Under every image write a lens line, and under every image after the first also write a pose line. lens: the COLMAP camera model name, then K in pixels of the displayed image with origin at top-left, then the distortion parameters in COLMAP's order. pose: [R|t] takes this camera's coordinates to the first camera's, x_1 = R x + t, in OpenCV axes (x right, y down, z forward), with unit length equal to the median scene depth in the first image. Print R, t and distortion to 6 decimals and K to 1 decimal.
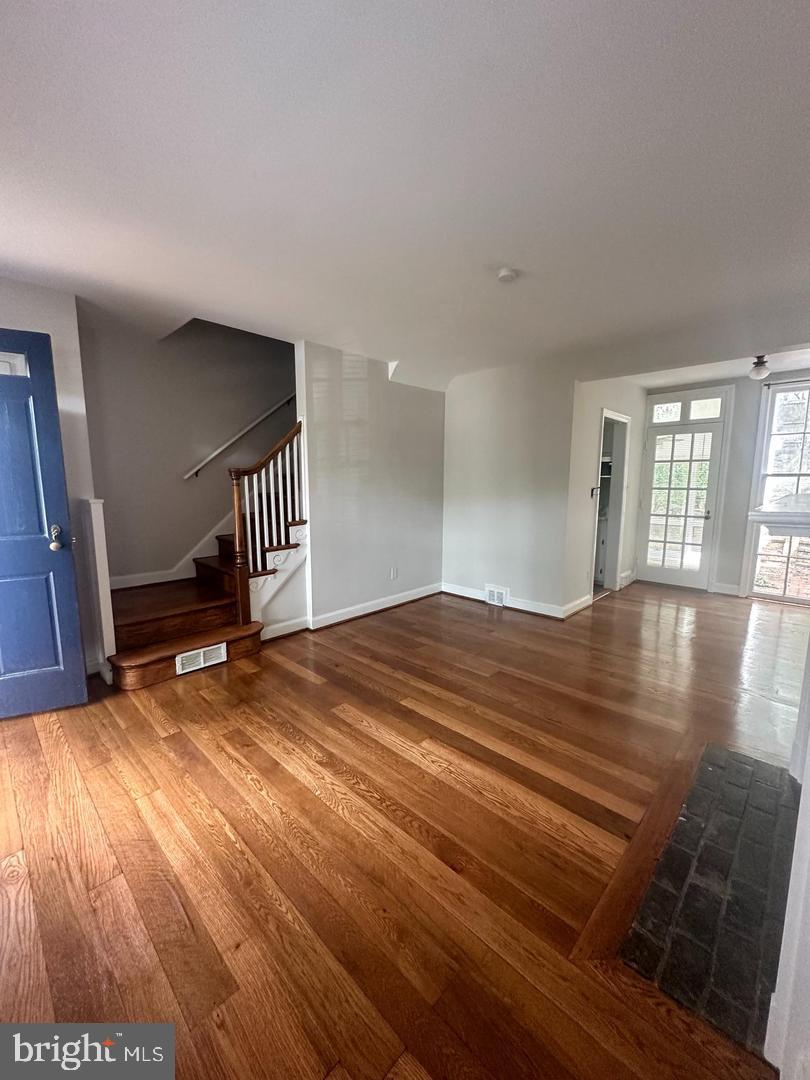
lens RADIAL K [[430.5, 0, 405.6], [0, 430.5, 541.6], [0, 0, 1]] dist [-0.001829, 0.000386]
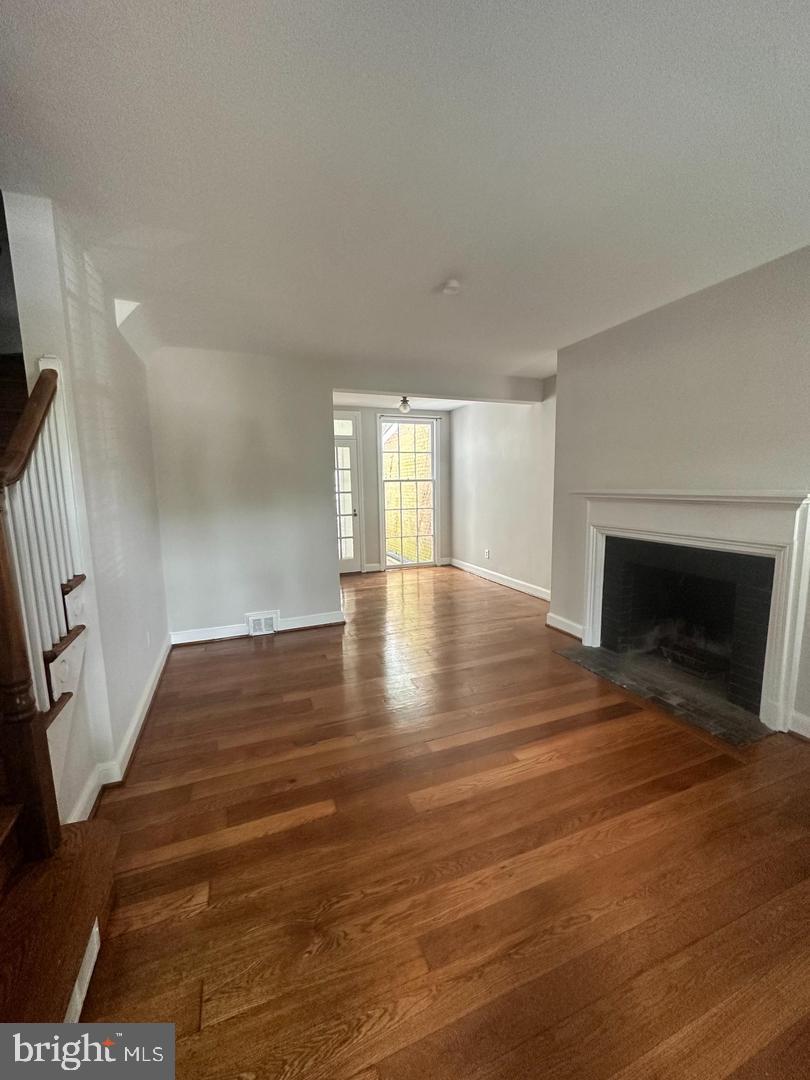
lens RADIAL K [[430.5, 0, 405.6], [0, 430.5, 541.6], [0, 0, 1]] dist [-0.001829, 0.000386]
pose [[0.413823, -0.130273, 0.900988, -0.516191], [0.145419, 0.986459, 0.075841, -0.070772], [-0.898668, 0.099636, 0.427164, 0.454815]]
